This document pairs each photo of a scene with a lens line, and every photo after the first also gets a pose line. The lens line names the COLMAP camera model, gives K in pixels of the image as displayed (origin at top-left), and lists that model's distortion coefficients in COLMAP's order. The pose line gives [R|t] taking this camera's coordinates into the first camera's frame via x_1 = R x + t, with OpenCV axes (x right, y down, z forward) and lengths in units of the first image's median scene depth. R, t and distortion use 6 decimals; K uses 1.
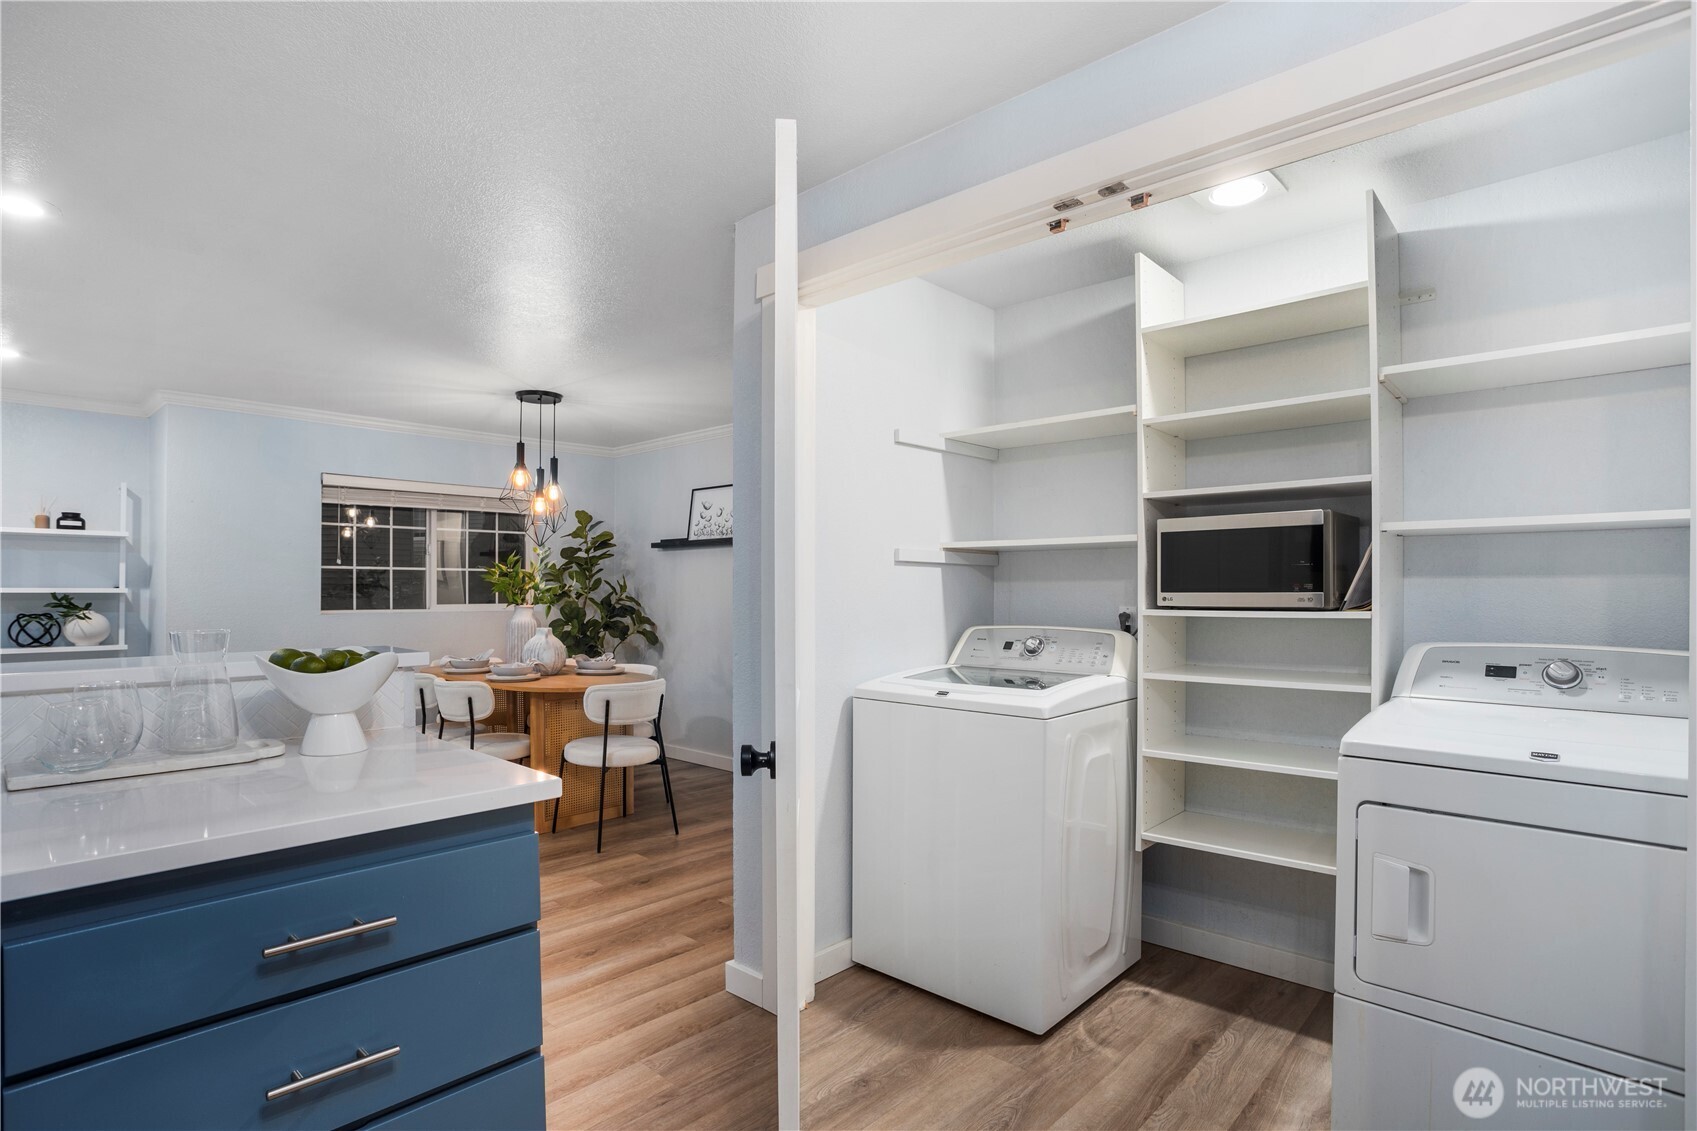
lens RADIAL K [[847.6, 0, 805.1], [0, 847.6, 589.6], [0, 0, 1]] dist [-0.068604, 0.029167]
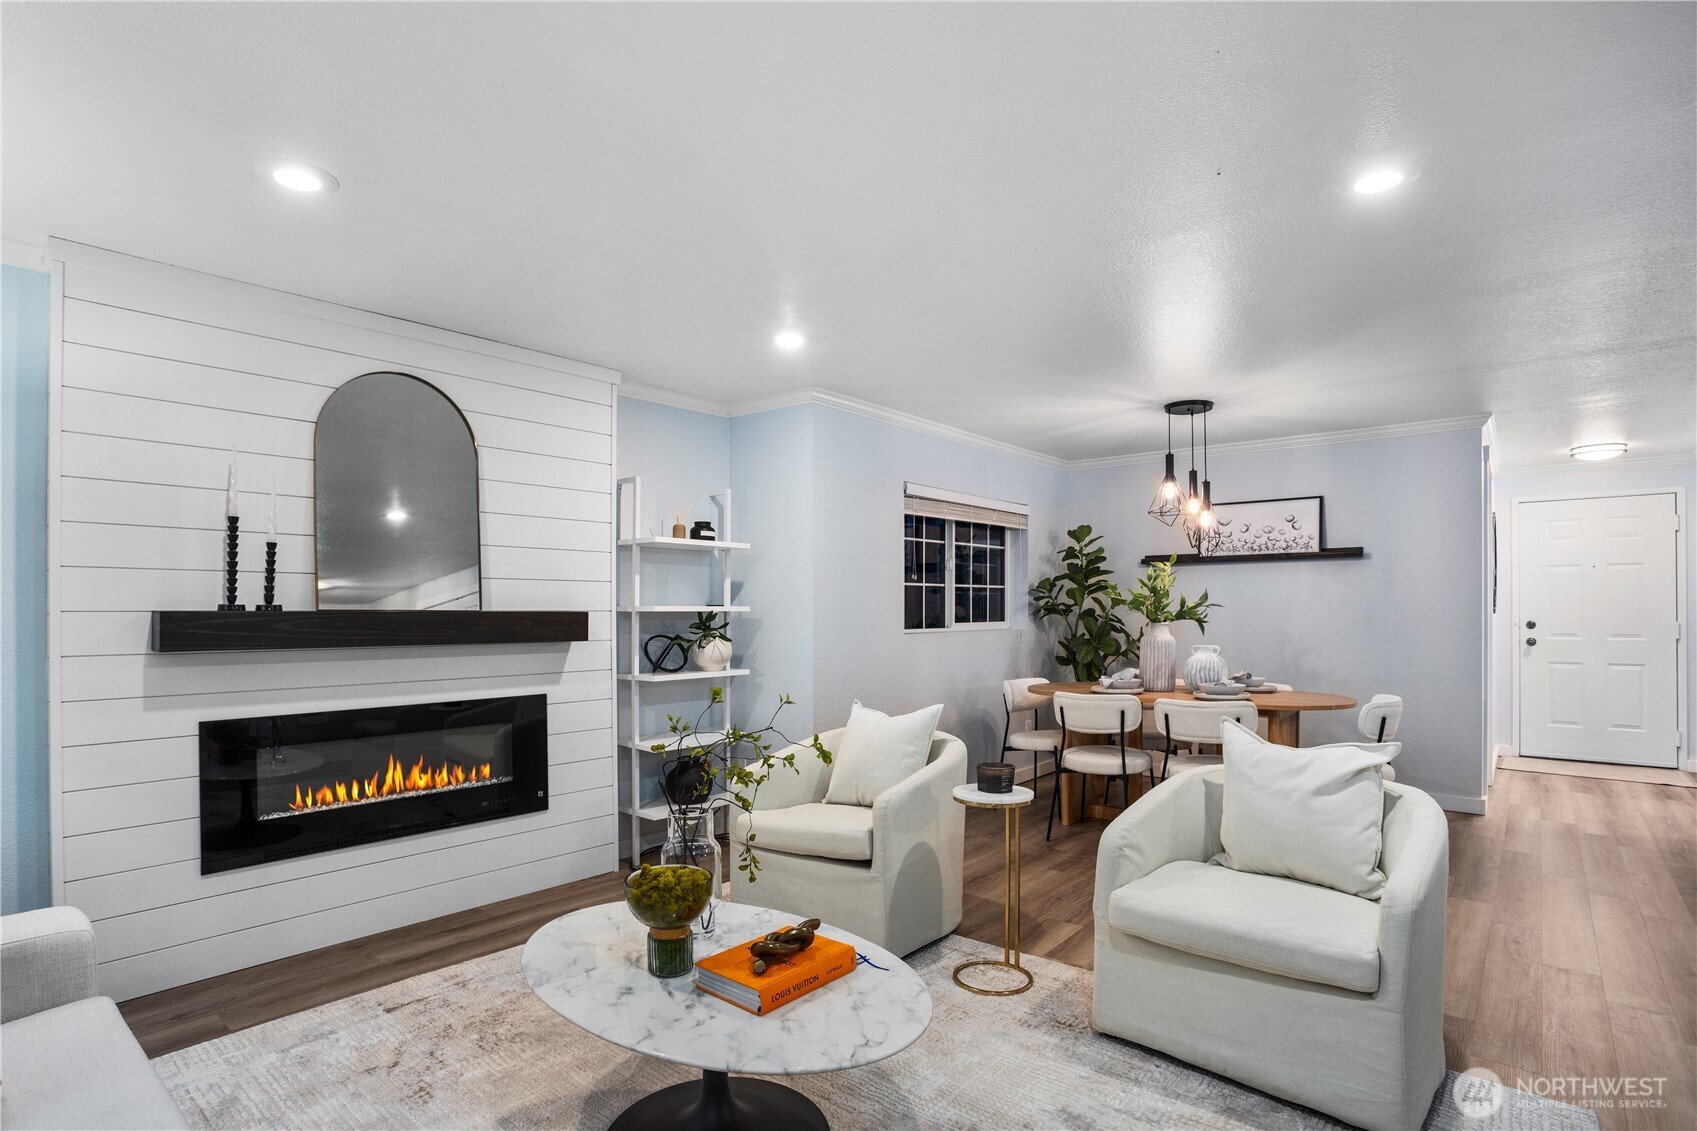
lens RADIAL K [[847.6, 0, 838.3], [0, 847.6, 594.4], [0, 0, 1]] dist [-0.068604, 0.029167]
pose [[0.997782, -0.002351, 0.066519, -0.720731], [0.003358, 0.999881, -0.015038, -0.000498], [-0.066476, 0.015228, 0.997672, 0.059635]]
